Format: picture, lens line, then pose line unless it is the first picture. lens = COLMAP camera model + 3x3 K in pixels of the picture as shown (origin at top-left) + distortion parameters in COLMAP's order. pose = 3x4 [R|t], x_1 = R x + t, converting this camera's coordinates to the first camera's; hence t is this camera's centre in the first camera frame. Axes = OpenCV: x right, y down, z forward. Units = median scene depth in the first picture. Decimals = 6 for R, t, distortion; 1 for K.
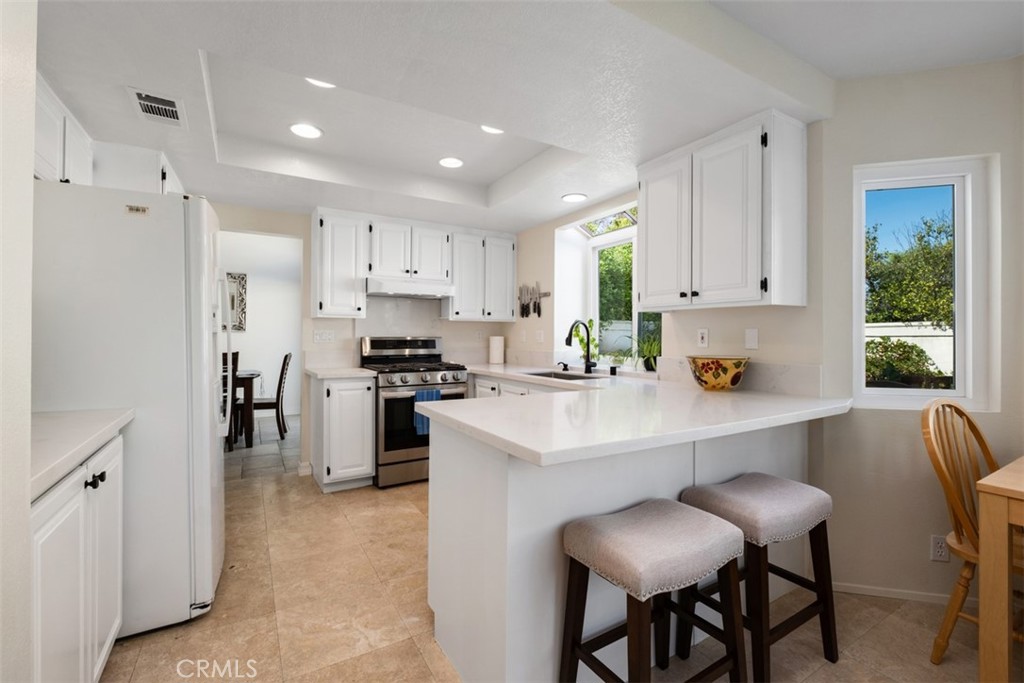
lens RADIAL K [[441.3, 0, 520.5], [0, 441.3, 338.6], [0, 0, 1]] dist [-0.001052, -0.002834]
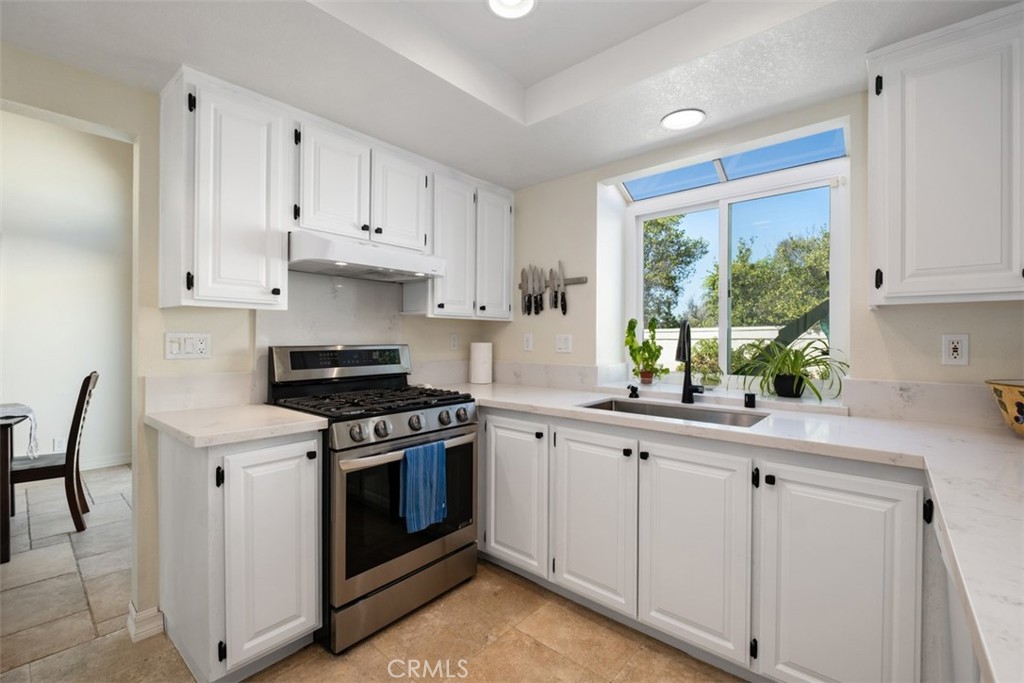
lens RADIAL K [[441.3, 0, 518.9], [0, 441.3, 340.8], [0, 0, 1]] dist [-0.001052, -0.002834]
pose [[0.954279, -0.001993, 0.298910, -0.235550], [0.001585, 0.999997, 0.001607, -0.010570], [-0.298912, -0.001060, 0.954280, 0.409206]]
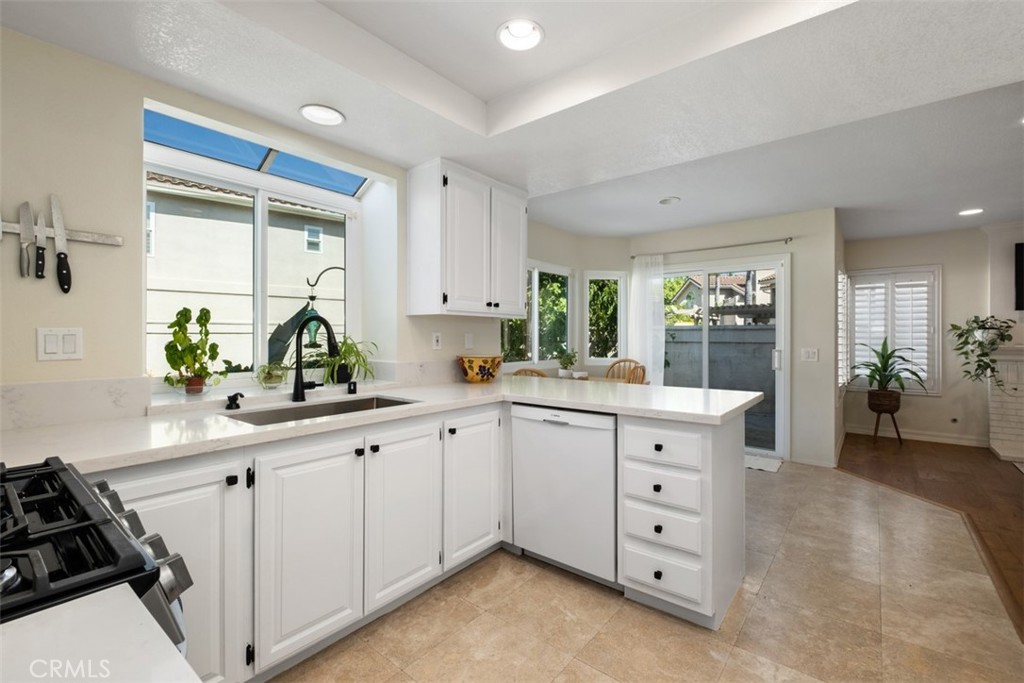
lens RADIAL K [[441.3, 0, 503.7], [0, 441.3, 343.0], [0, 0, 1]] dist [-0.001052, -0.002834]
pose [[-0.319238, -0.015000, 0.947556, -0.456818], [0.007178, 0.999808, 0.018246, -0.010210], [-0.947647, 0.012627, -0.319069, 0.814066]]
